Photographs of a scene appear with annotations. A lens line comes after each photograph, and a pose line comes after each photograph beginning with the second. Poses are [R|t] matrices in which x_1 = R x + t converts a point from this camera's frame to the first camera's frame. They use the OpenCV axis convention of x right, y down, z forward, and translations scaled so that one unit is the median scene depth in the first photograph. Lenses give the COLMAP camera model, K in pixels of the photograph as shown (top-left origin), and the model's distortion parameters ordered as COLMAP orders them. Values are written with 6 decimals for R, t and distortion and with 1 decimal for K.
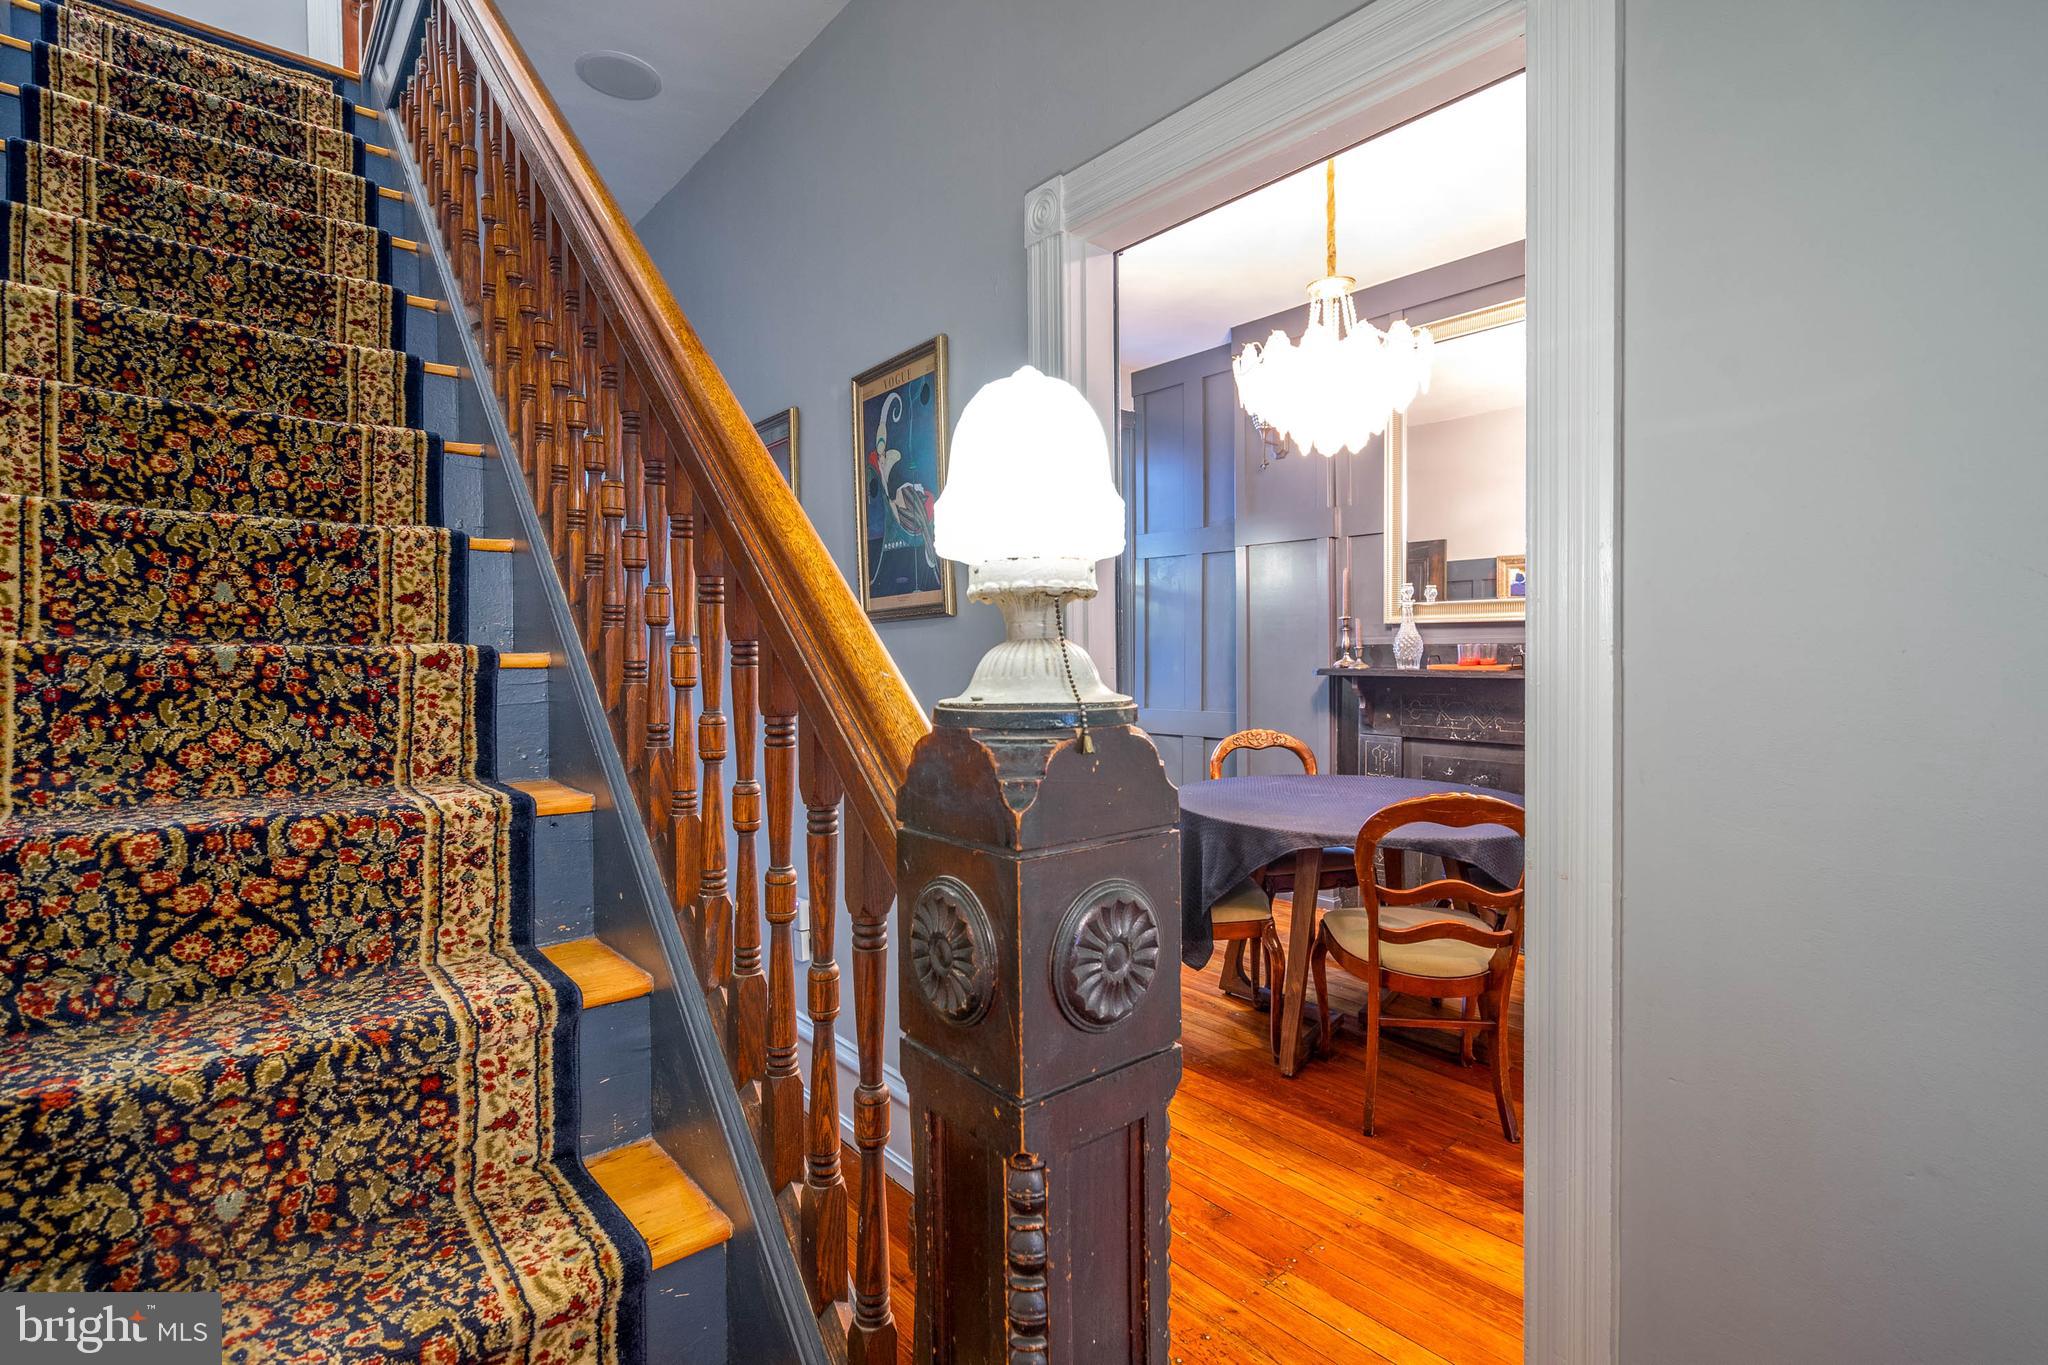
lens RADIAL K [[937.5, 0, 1030.4], [0, 937.5, 676.3], [0, 0, 1]] dist [-0.000481, 0.000107]
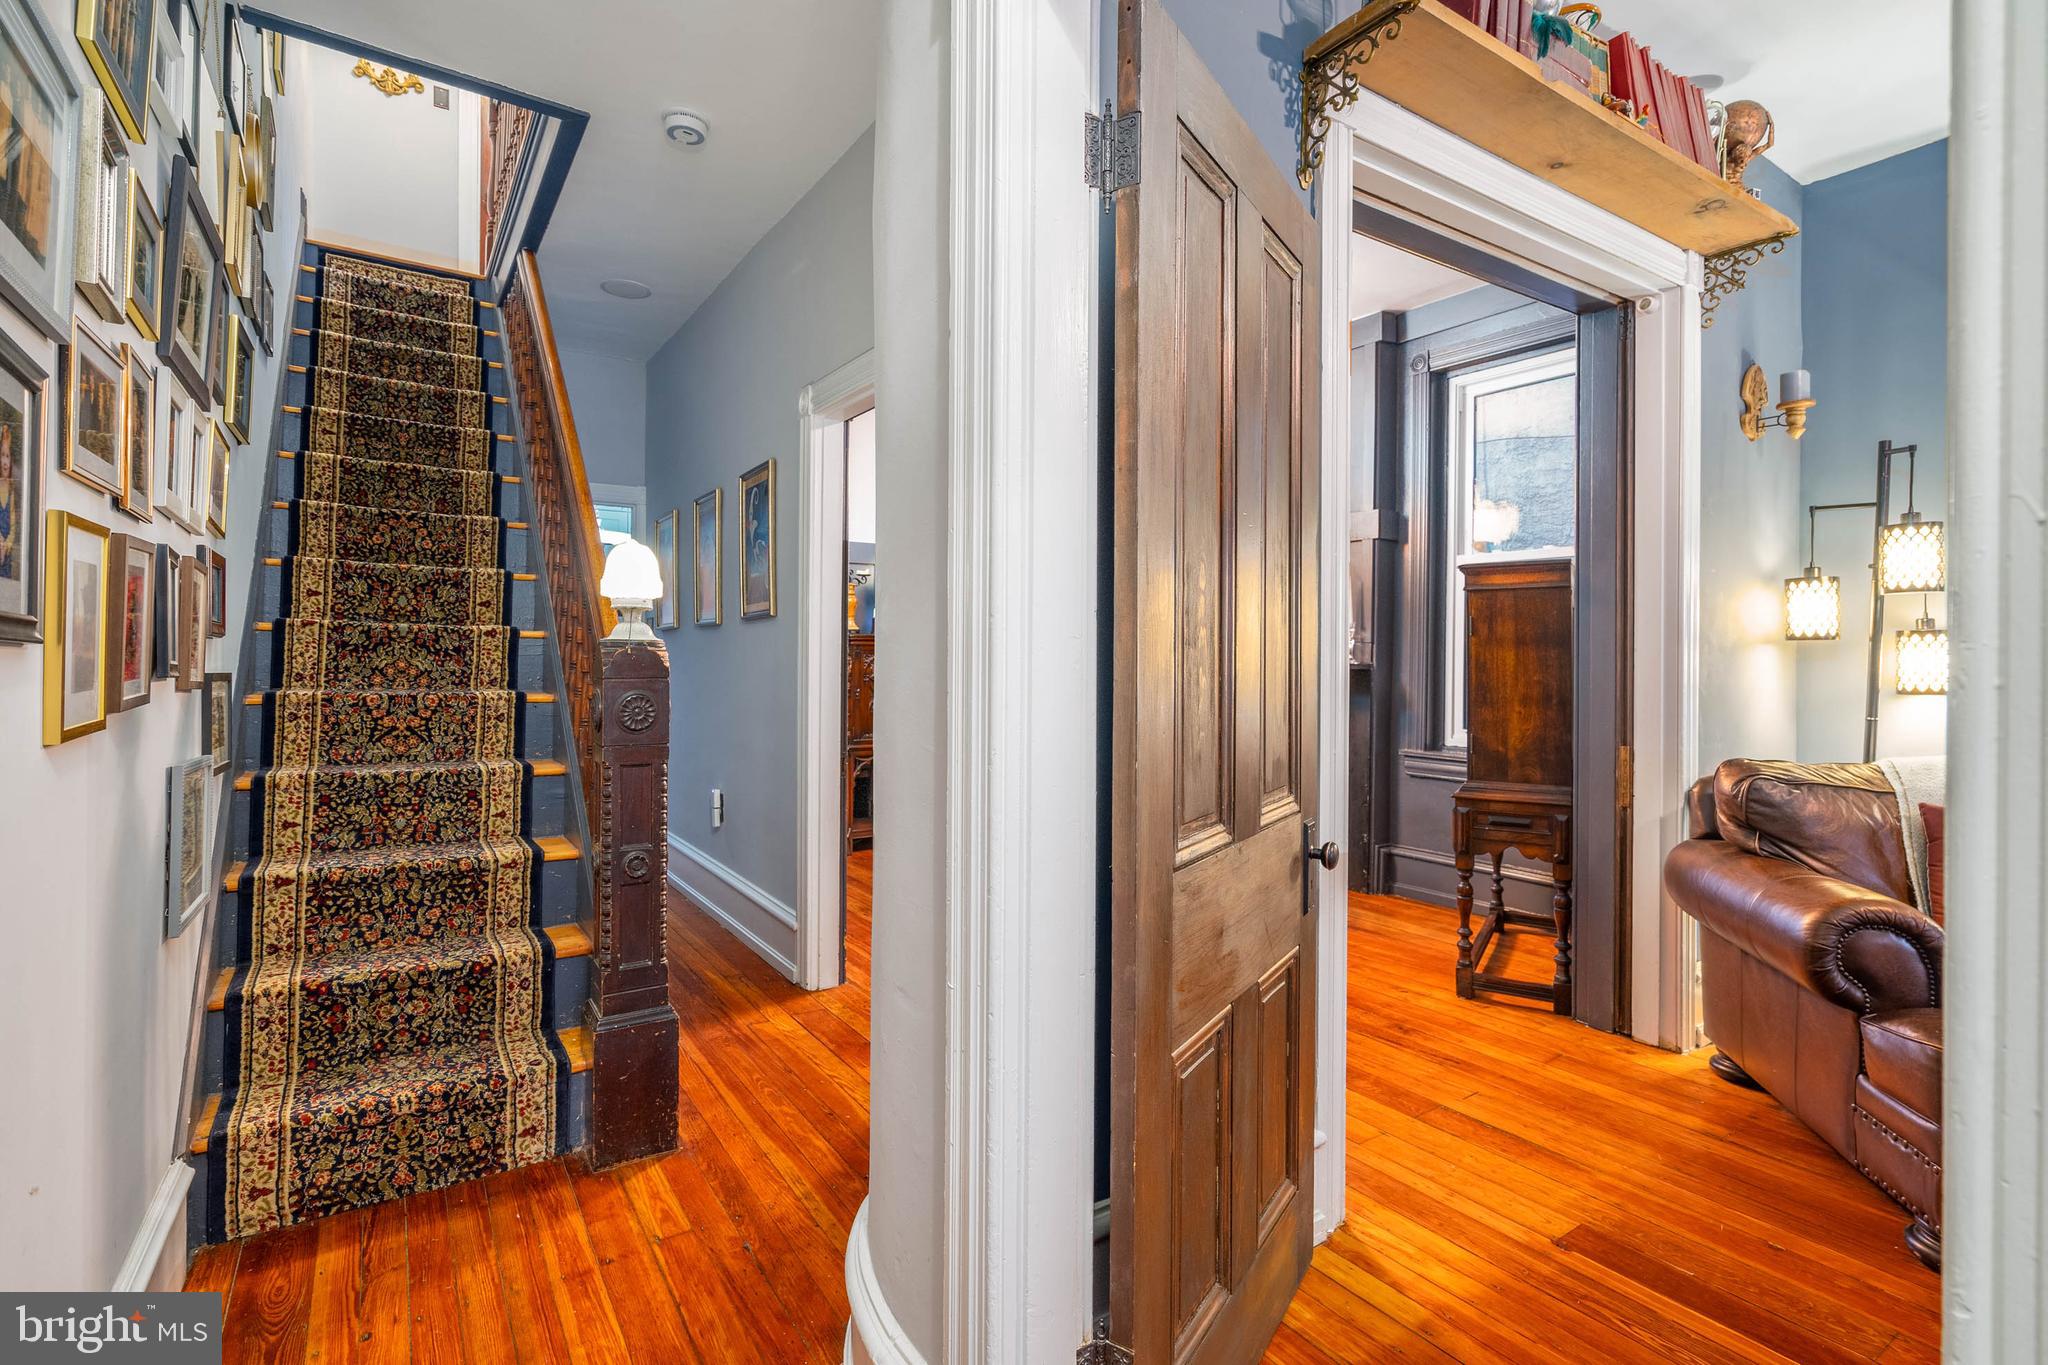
lens RADIAL K [[937.5, 0, 1014.1], [0, 937.5, 662.1], [0, 0, 1]] dist [-0.000481, 0.000107]
pose [[0.992630, 0.018255, -0.119800, 0.887515], [-0.020605, 0.999618, -0.018410, 0.069828], [0.119418, 0.020743, 0.992627, -1.078735]]
